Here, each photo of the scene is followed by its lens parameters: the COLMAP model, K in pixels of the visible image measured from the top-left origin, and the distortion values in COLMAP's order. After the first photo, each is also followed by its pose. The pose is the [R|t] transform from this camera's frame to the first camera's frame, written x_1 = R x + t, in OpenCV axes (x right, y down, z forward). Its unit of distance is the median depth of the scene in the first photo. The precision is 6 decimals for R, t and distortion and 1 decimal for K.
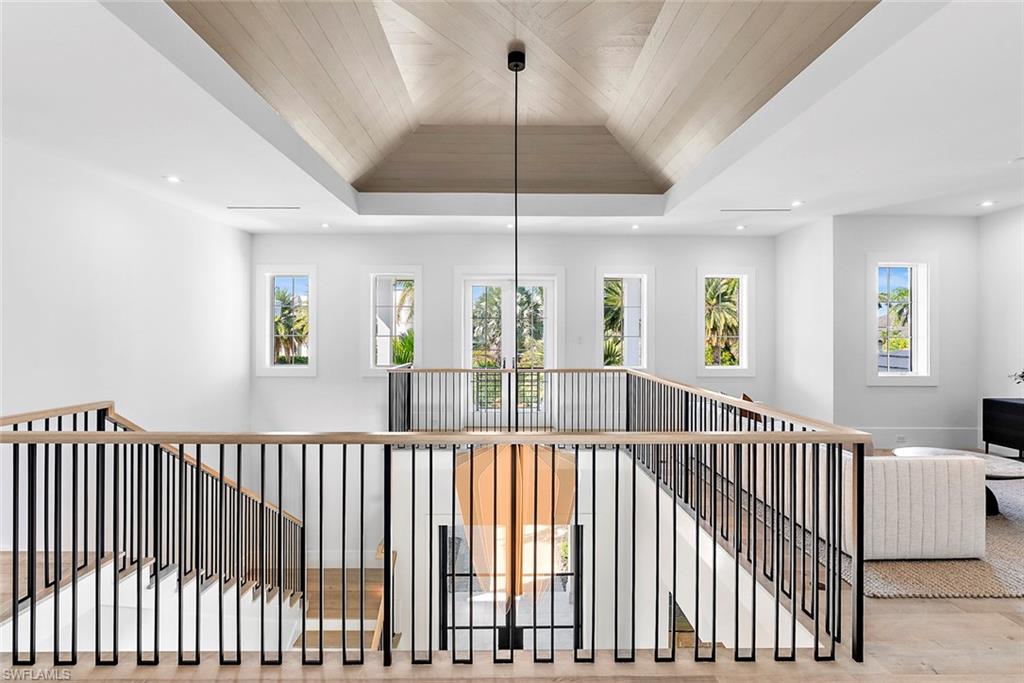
lens RADIAL K [[471.7, 0, 512.0], [0, 471.7, 341.5], [0, 0, 1]] dist [-0.001516, -0.000156]
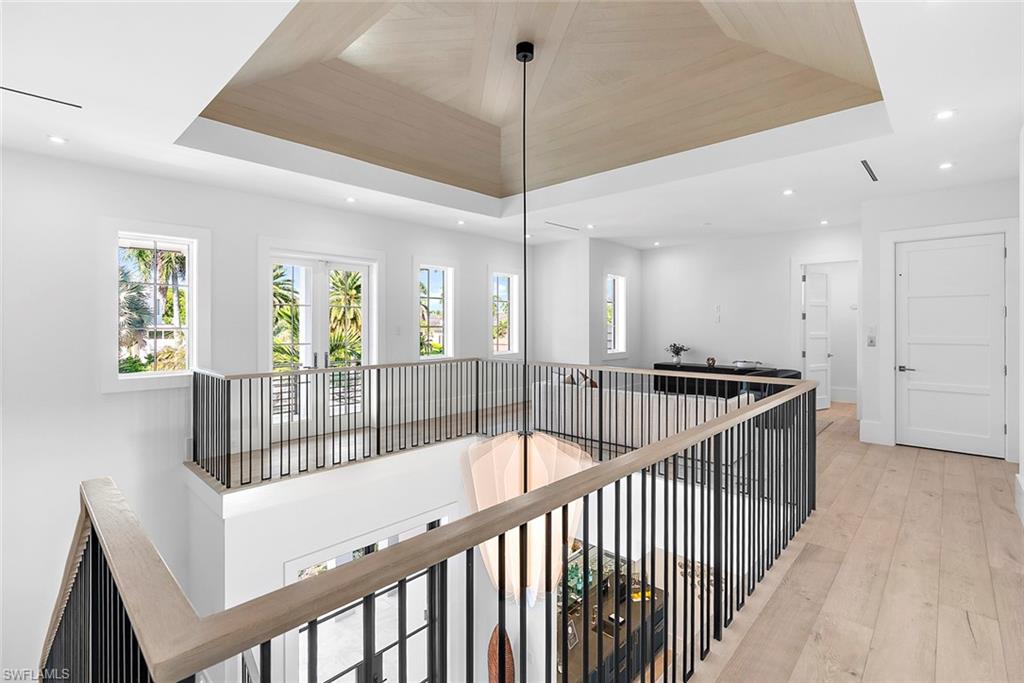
lens RADIAL K [[470.6, 0, 511.6], [0, 470.6, 331.4], [0, 0, 1]] dist [0.000971, 0.000131]
pose [[0.701393, -0.011361, 0.712684, -0.453630], [0.011154, 0.999925, 0.004962, -0.004473], [-0.712687, 0.004469, 0.701468, 0.200626]]
